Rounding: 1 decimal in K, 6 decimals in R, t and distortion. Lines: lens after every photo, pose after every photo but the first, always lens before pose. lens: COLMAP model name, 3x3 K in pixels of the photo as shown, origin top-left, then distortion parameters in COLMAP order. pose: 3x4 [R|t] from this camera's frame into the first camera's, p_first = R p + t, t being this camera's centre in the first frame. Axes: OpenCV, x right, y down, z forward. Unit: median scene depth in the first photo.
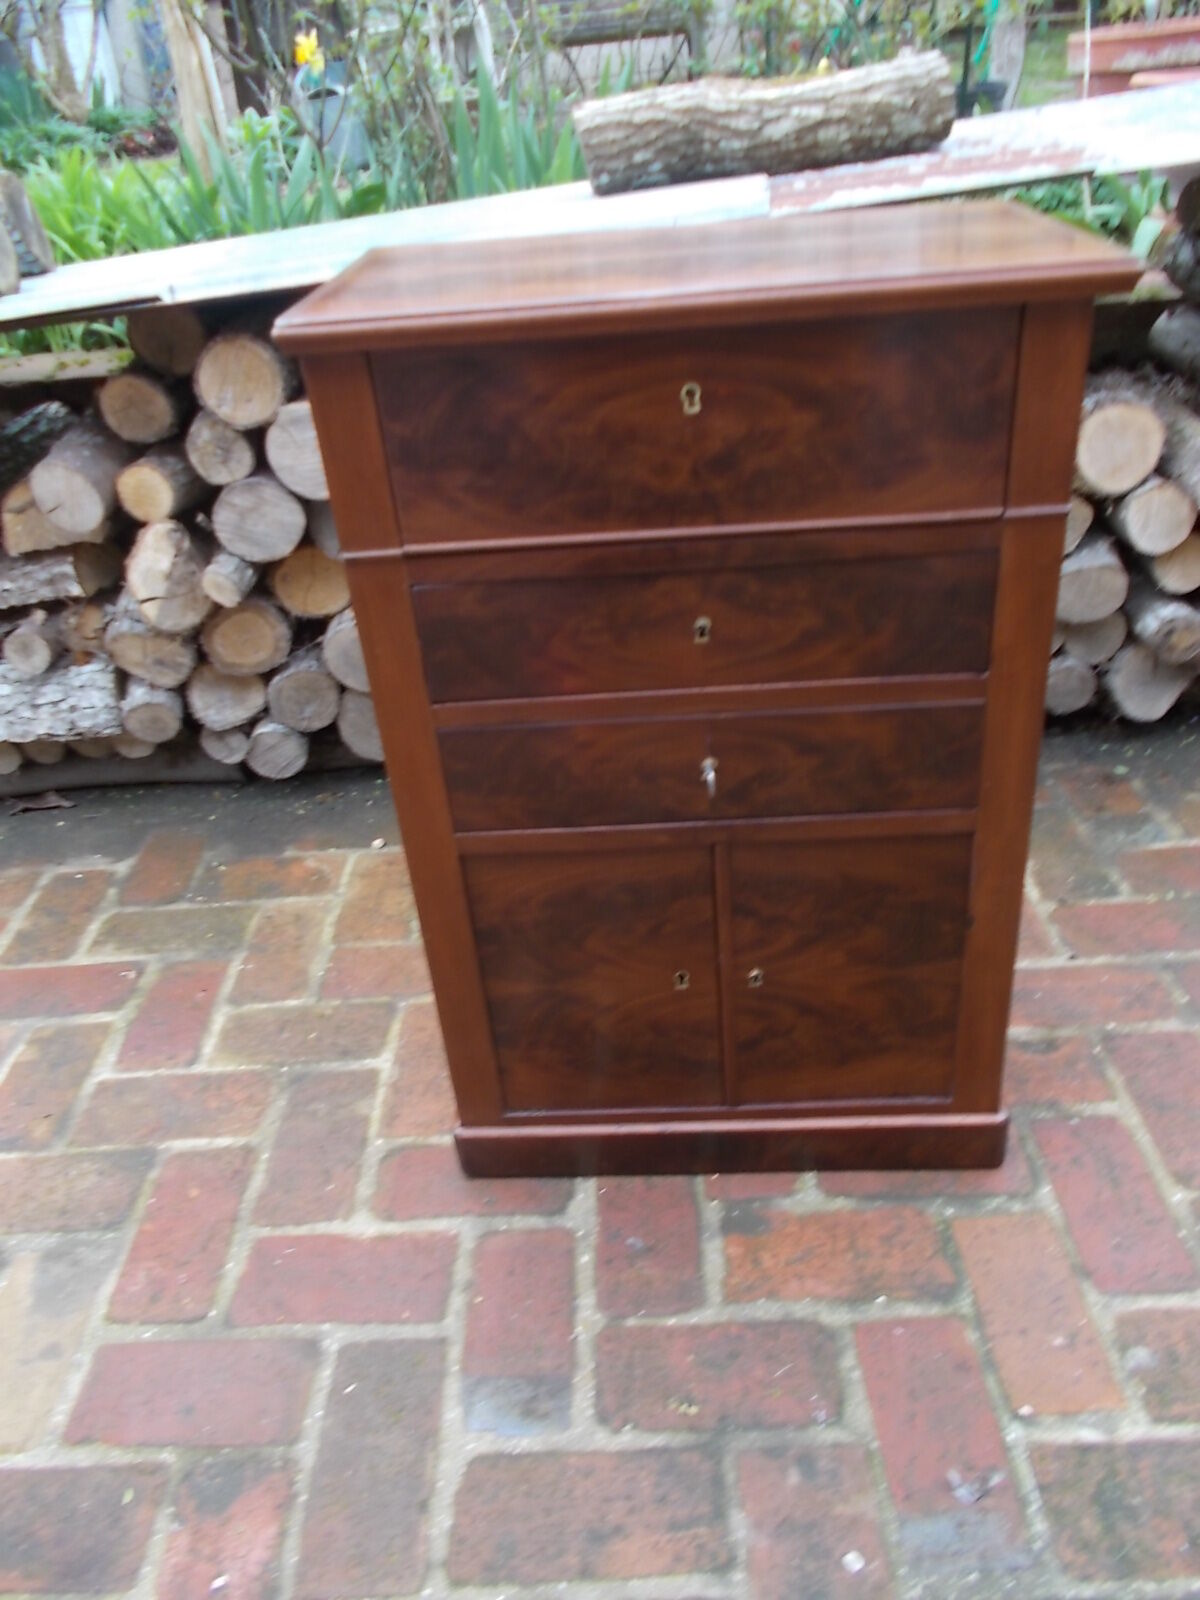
lens RADIAL K [[1217.3, 0, 608.9], [0, 1217.3, 785.2], [0, 0, 1]] dist [0.019835, -0.027364]
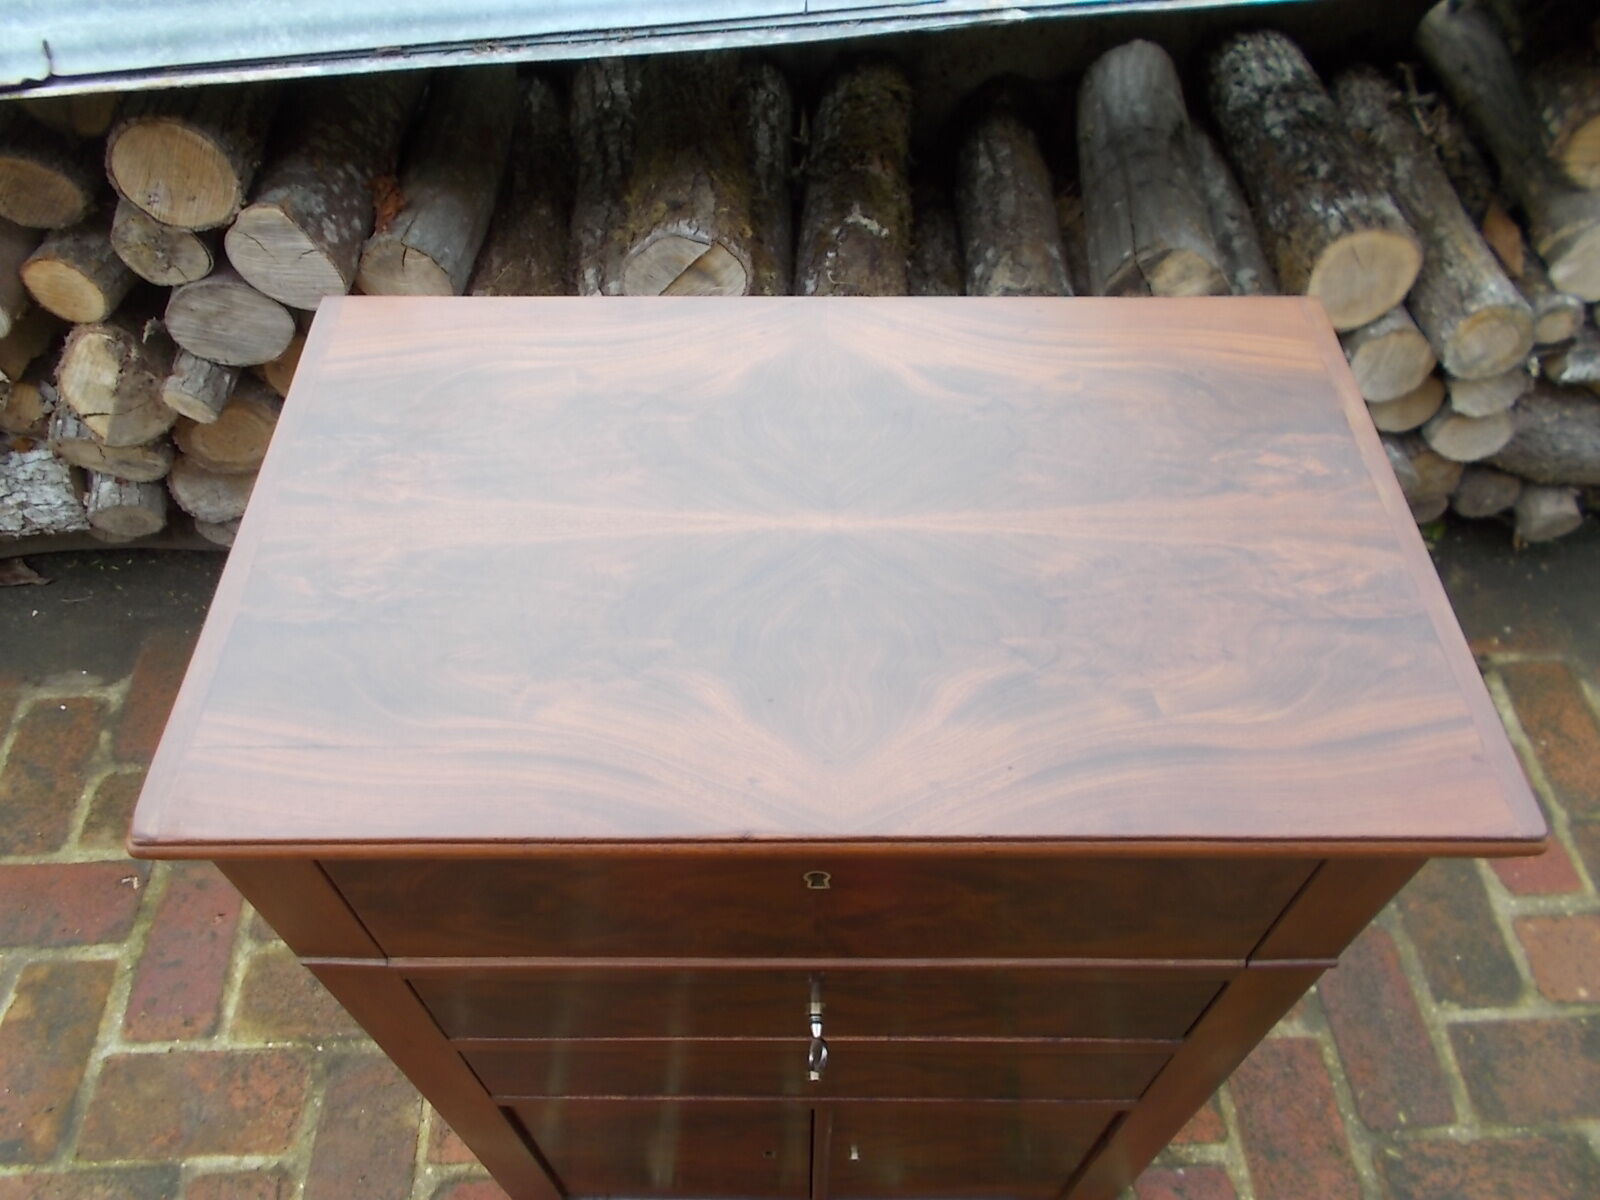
lens RADIAL K [[1217.3, 0, 787.7], [0, 1217.3, 591.7], [0, 0, 1]] dist [0.019835, -0.027364]
pose [[0.996923, 0.021763, 0.075311, -0.000211], [-0.047052, 0.934521, 0.352784, -0.475051], [-0.062702, -0.355242, 0.932669, 0.310264]]
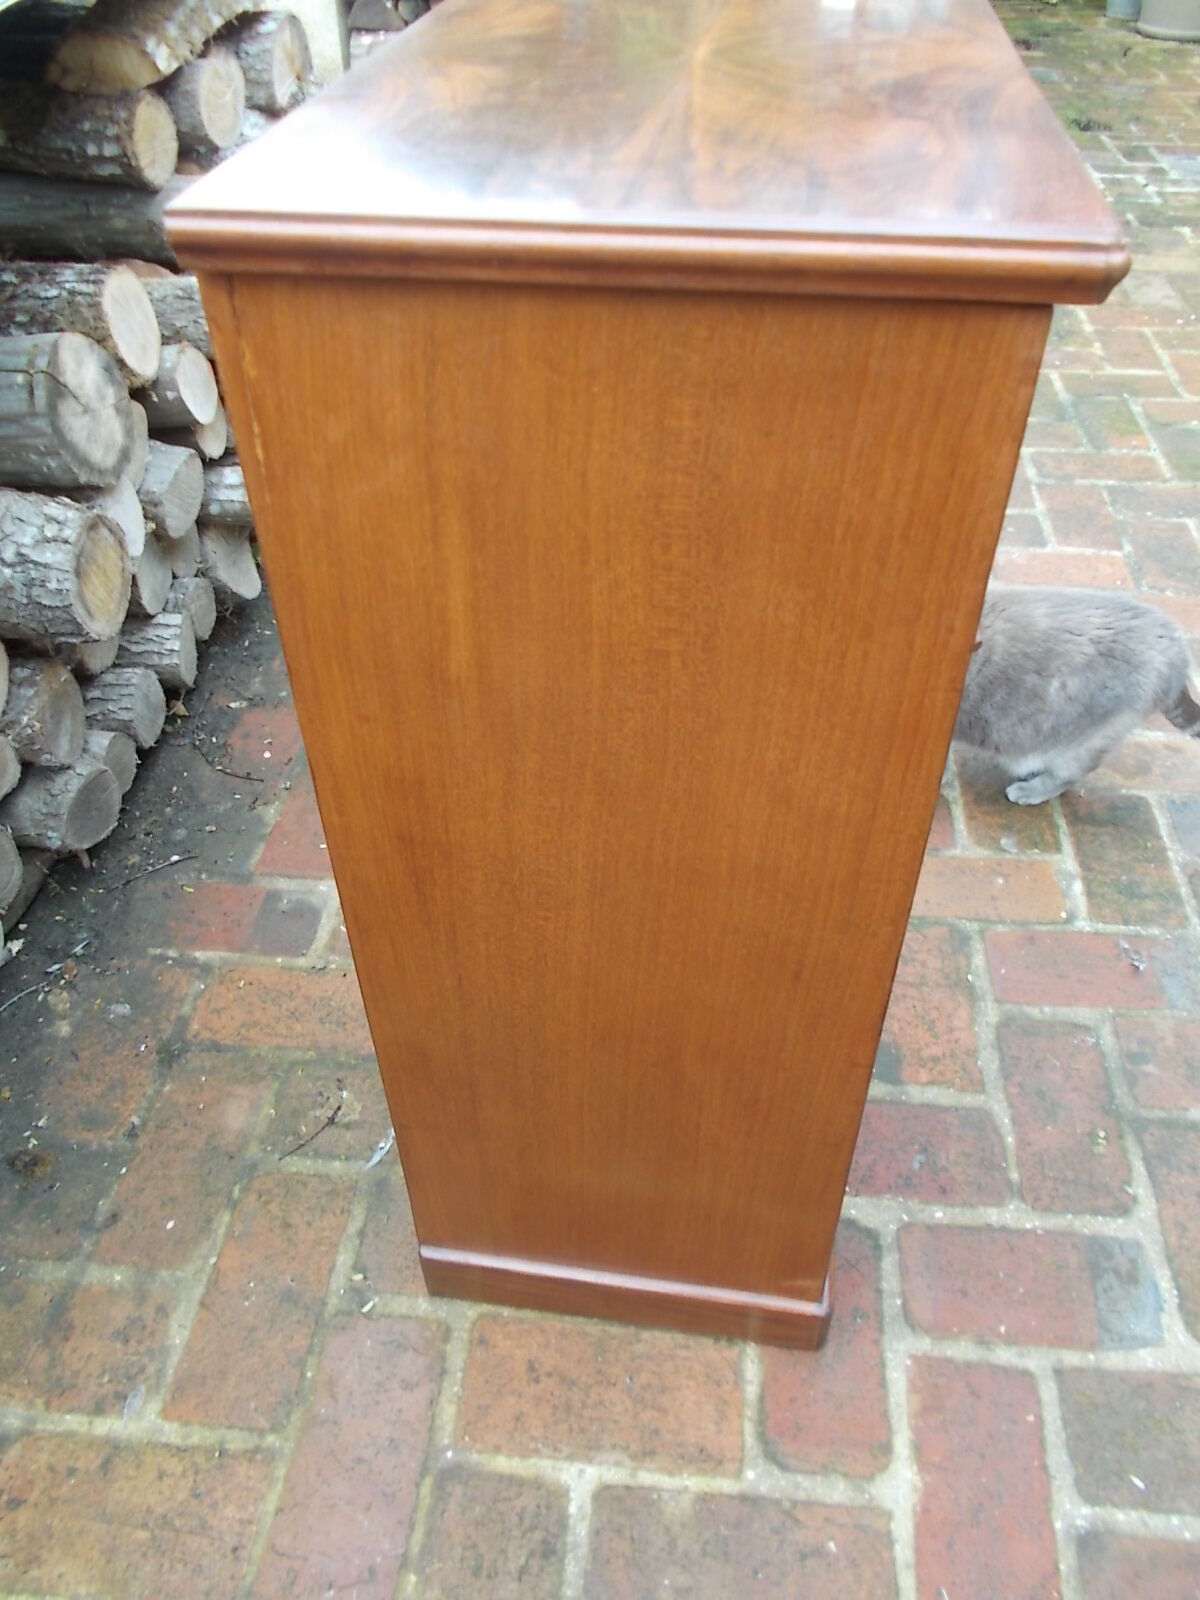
lens RADIAL K [[1217.3, 0, 604.8], [0, 1217.3, 787.9], [0, 0, 1]] dist [0.019835, -0.027364]
pose [[0.100641, -0.595957, 0.796685, -0.552246], [0.517402, 0.715303, 0.469719, -0.375046], [-0.849804, 0.364933, 0.380339, 0.716029]]
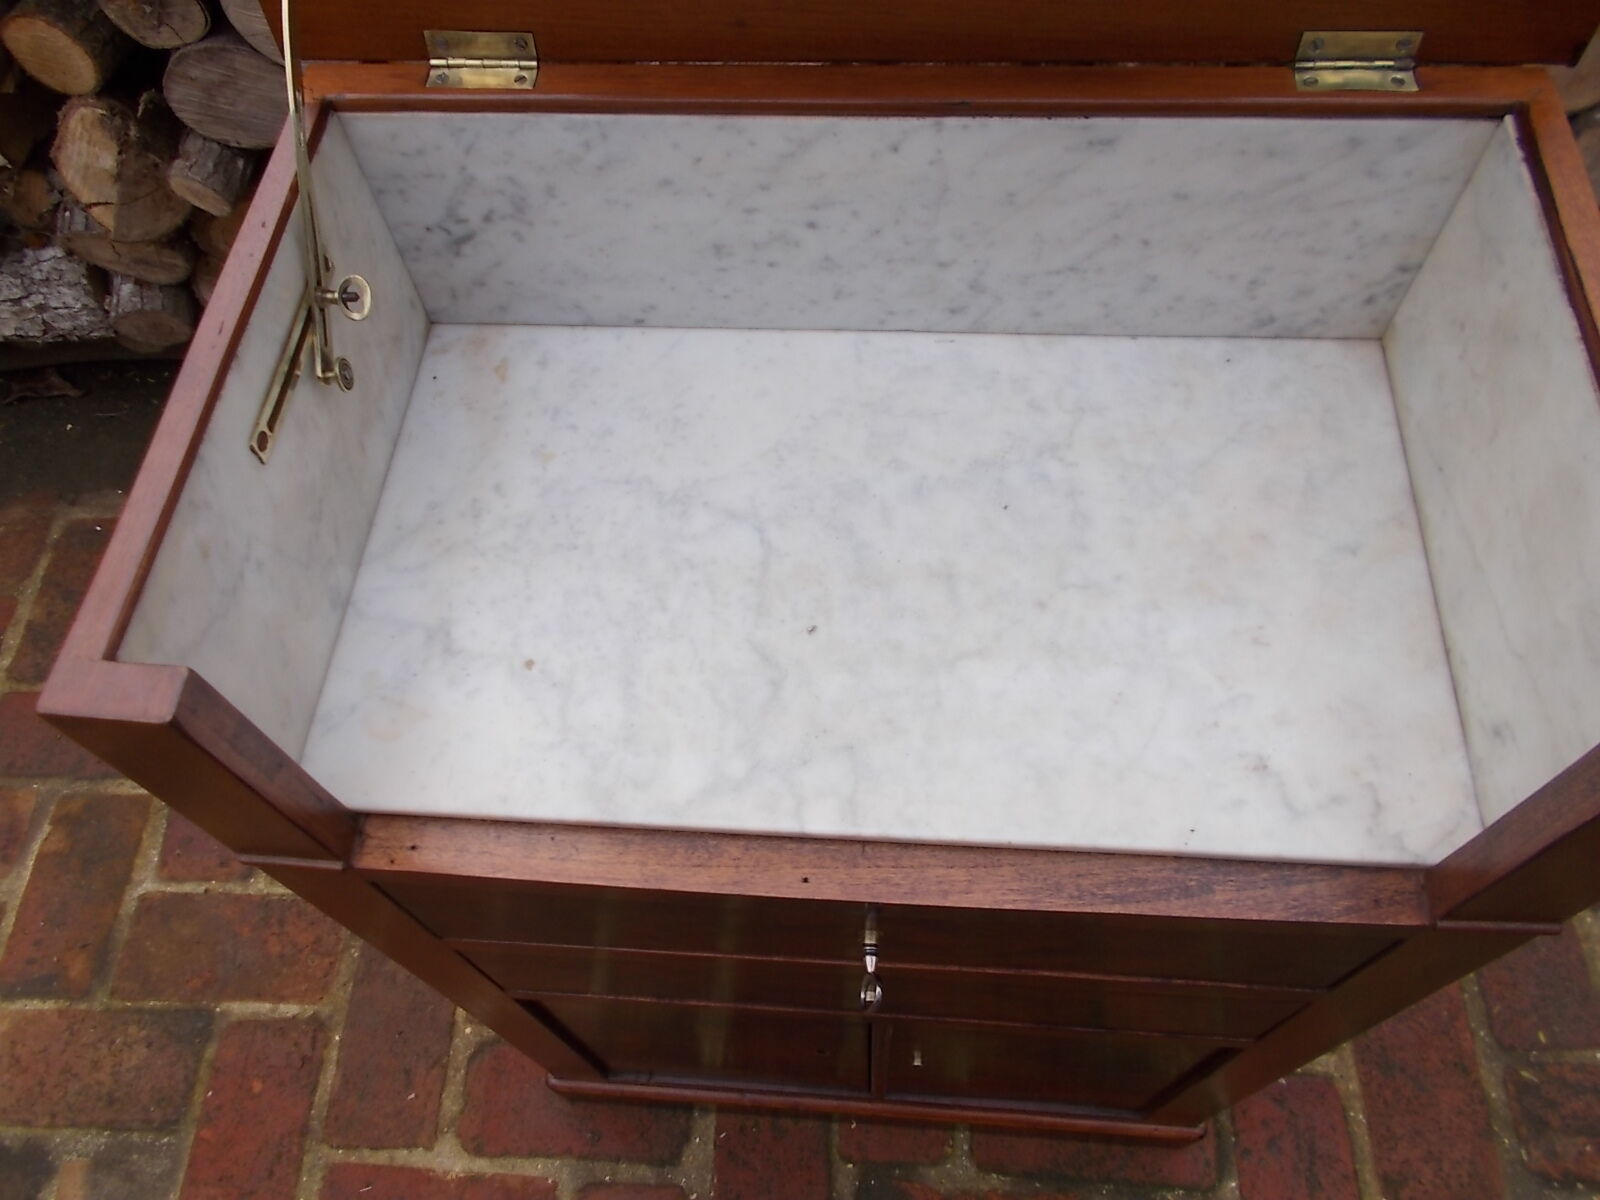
lens RADIAL K [[1217.3, 0, 789.8], [0, 1217.3, 590.7], [0, 0, 1]] dist [0.019835, -0.027364]
pose [[0.998968, 0.045005, 0.006172, 0.020208], [-0.042472, 0.877152, 0.478332, -0.428893], [0.016114, -0.478100, 0.878158, 0.425631]]
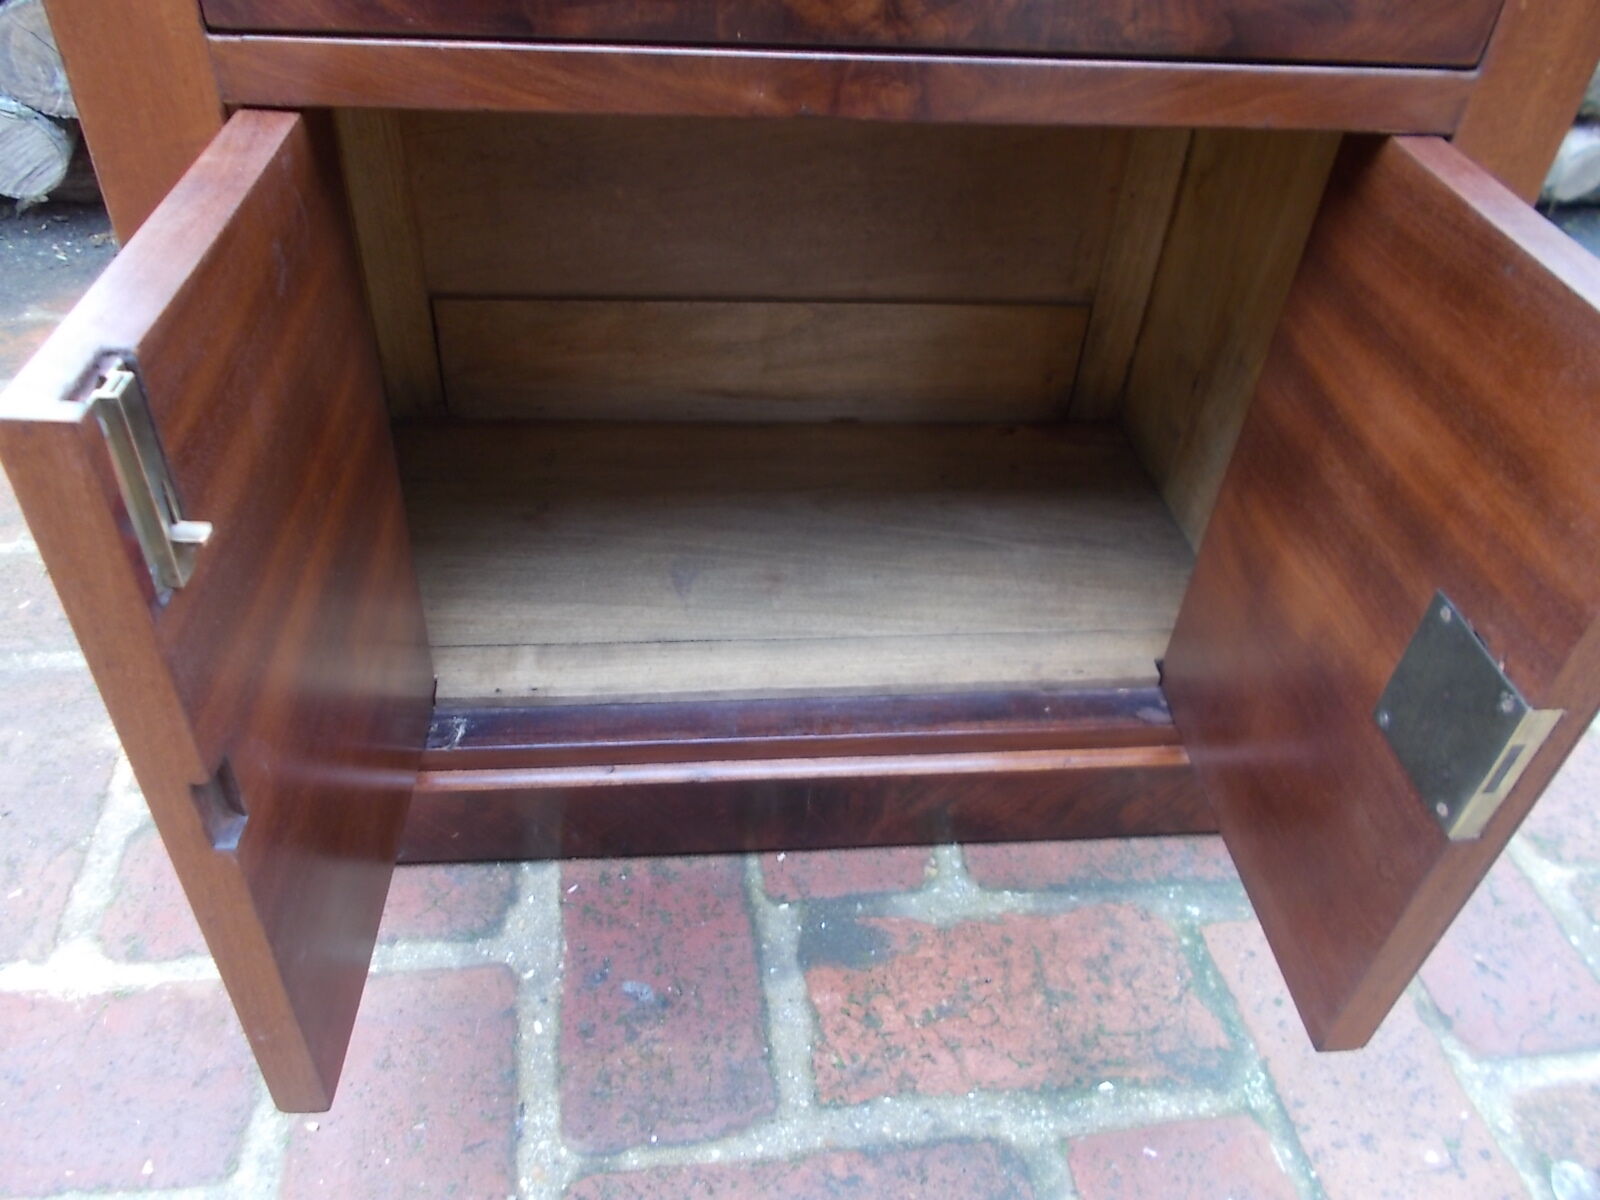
lens RADIAL K [[1217.3, 0, 791.5], [0, 1217.3, 588.6], [0, 0, 1]] dist [0.019835, -0.027364]
pose [[0.980325, 0.018467, 0.196526, -0.018463], [-0.048678, 0.987483, 0.150029, 0.120570], [-0.191295, -0.156644, 0.968953, 0.491609]]
